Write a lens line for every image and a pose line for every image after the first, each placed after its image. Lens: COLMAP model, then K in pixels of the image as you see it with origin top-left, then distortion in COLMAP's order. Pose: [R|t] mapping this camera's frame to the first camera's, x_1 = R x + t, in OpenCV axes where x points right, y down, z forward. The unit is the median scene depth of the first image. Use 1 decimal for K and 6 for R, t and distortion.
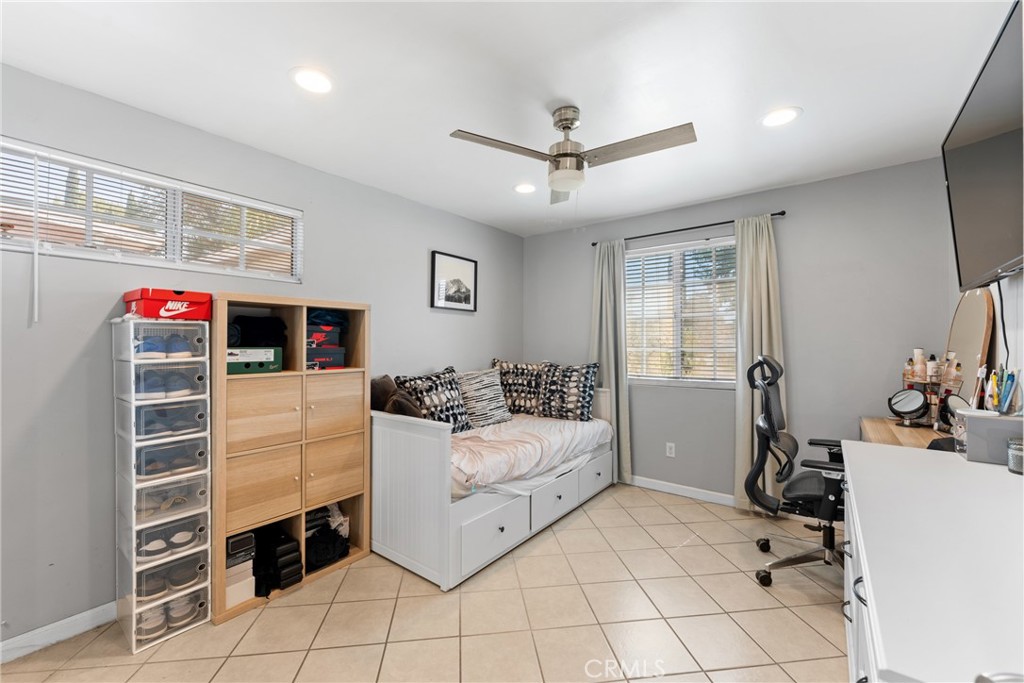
lens RADIAL K [[407.2, 0, 512.0], [0, 407.2, 341.5], [0, 0, 1]] dist [0.000285, -0.000121]
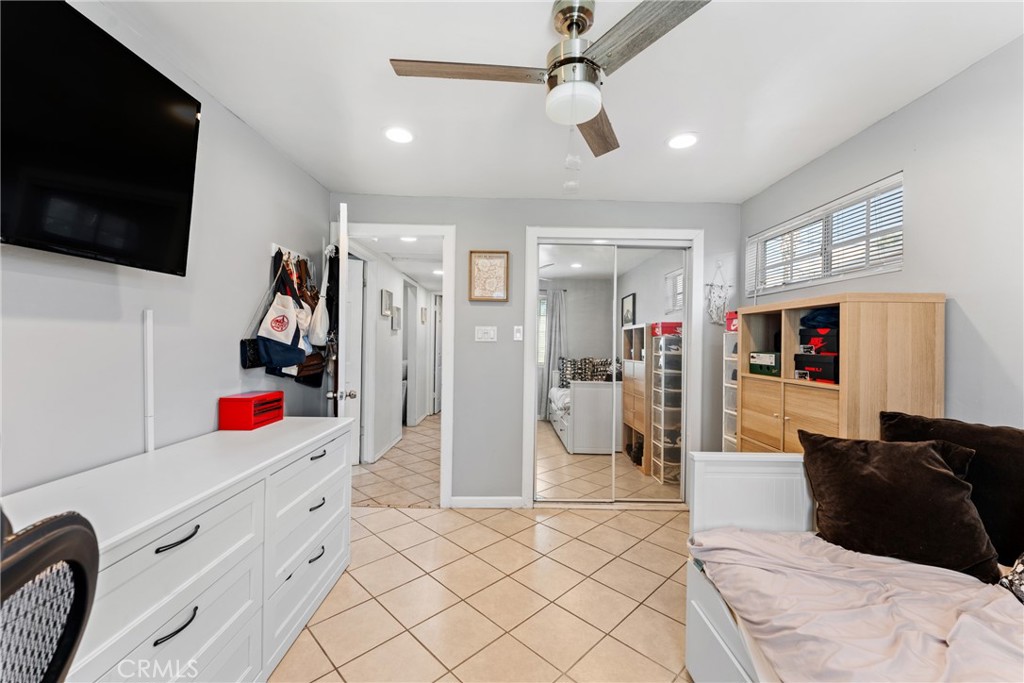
lens RADIAL K [[407.2, 0, 512.0], [0, 407.2, 341.5], [0, 0, 1]] dist [0.000285, -0.000121]
pose [[-0.781557, -0.011362, -0.623730, 0.582303], [-0.012226, 0.999921, -0.002894, -0.002654], [0.623714, 0.005364, -0.781635, 1.350551]]
